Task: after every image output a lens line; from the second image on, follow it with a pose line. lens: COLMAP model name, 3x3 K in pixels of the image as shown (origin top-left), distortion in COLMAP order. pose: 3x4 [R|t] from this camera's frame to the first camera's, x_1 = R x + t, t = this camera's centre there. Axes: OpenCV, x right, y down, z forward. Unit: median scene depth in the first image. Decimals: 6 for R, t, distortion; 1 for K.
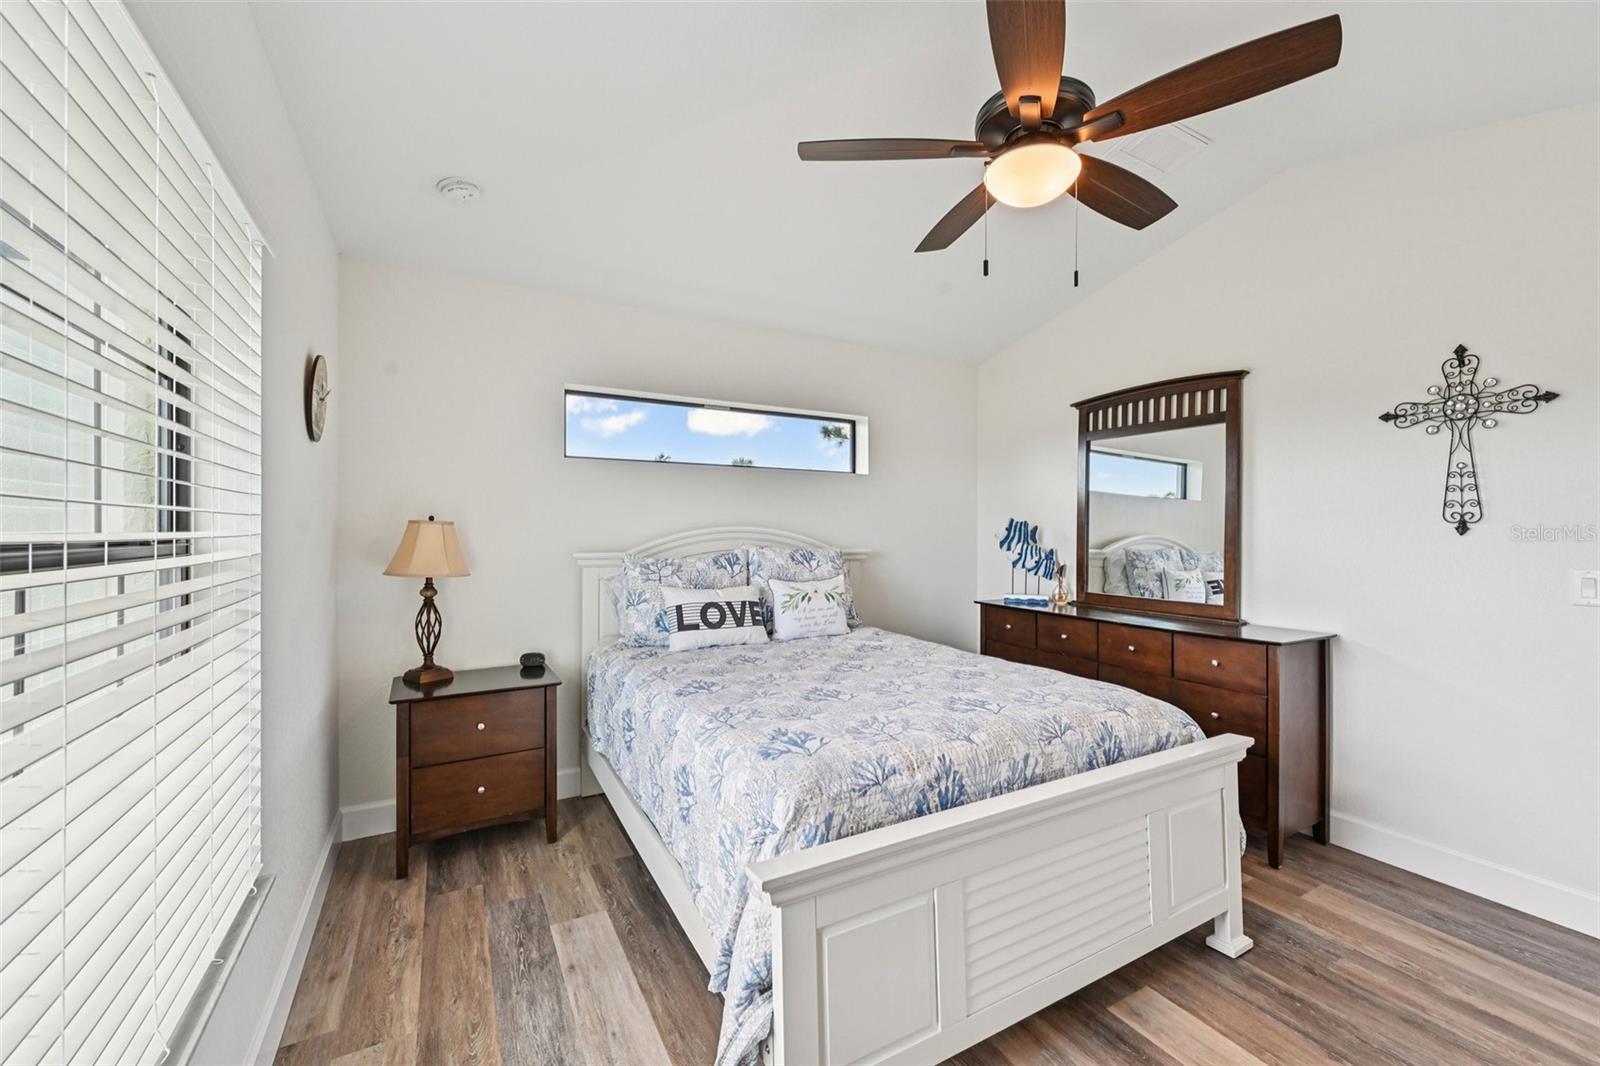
lens RADIAL K [[646.0, 0, 805.0], [0, 646.0, 539.1], [0, 0, 1]] dist [0.018630, 0.000007]
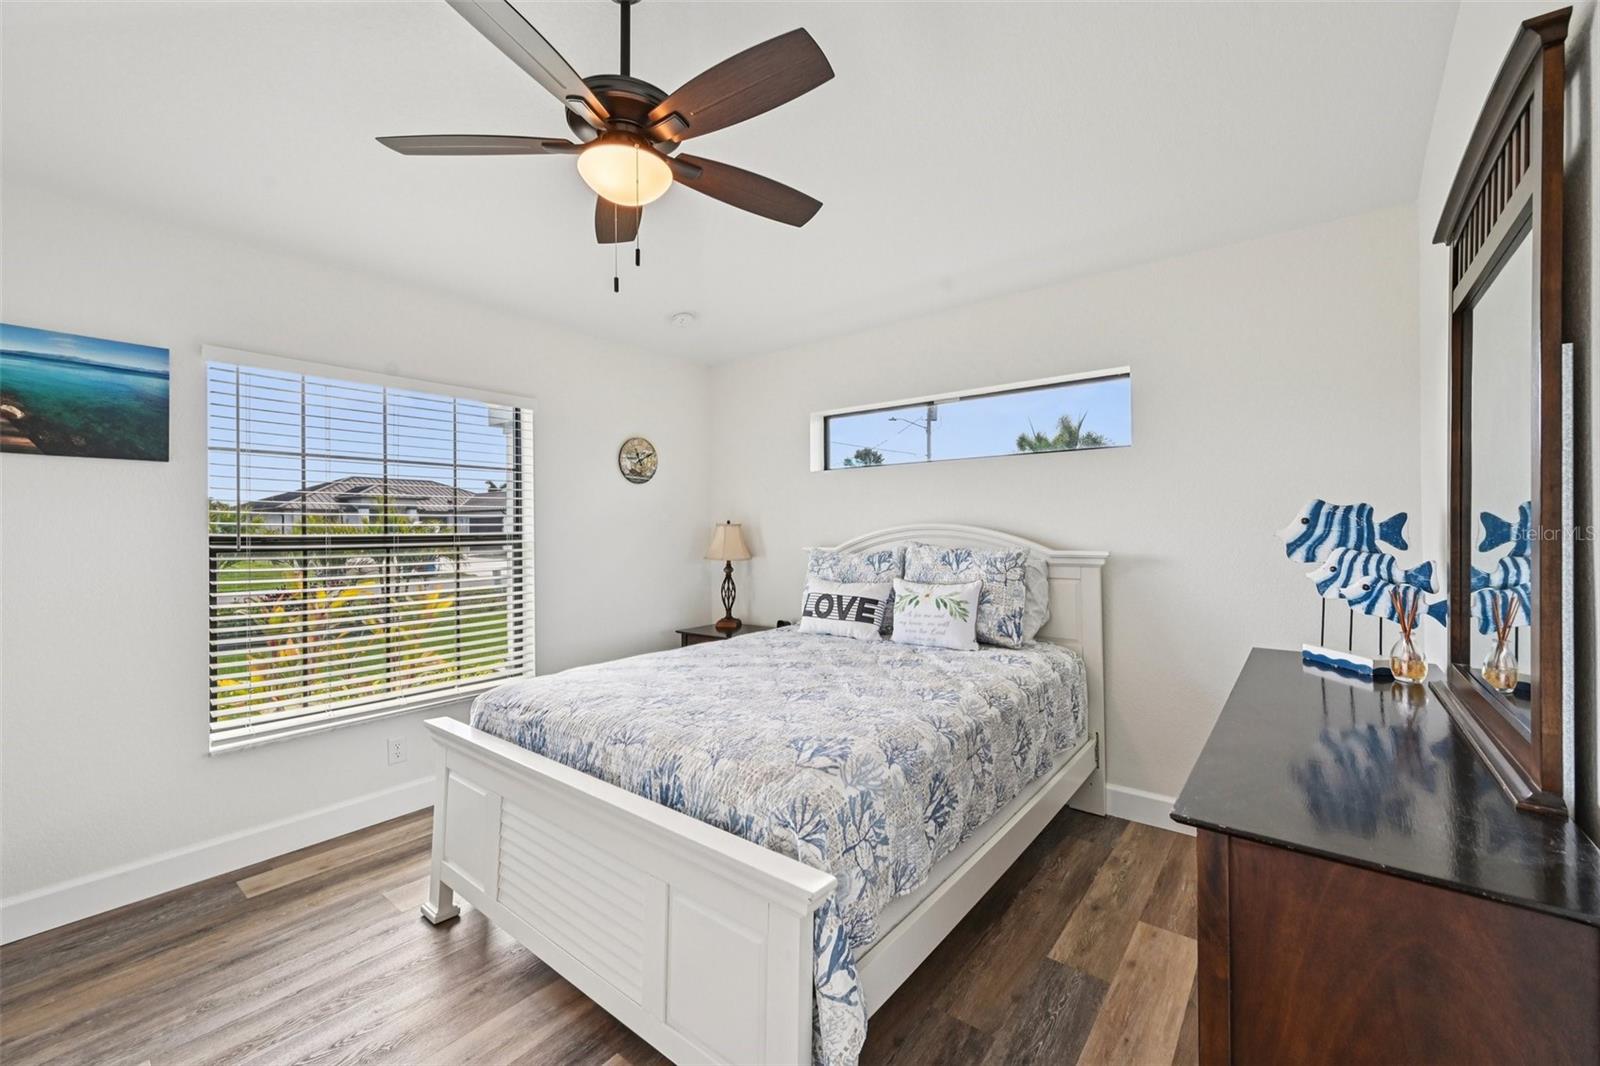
lens RADIAL K [[636.7, 0, 800.1], [0, 636.7, 526.2], [0, 0, 1]] dist [-0.001136, 0.000053]
pose [[0.367936, -0.012880, -0.929762, 0.842820], [-0.008060, 0.999822, -0.017040, 0.001665], [0.929816, 0.013764, 0.367767, 0.556671]]
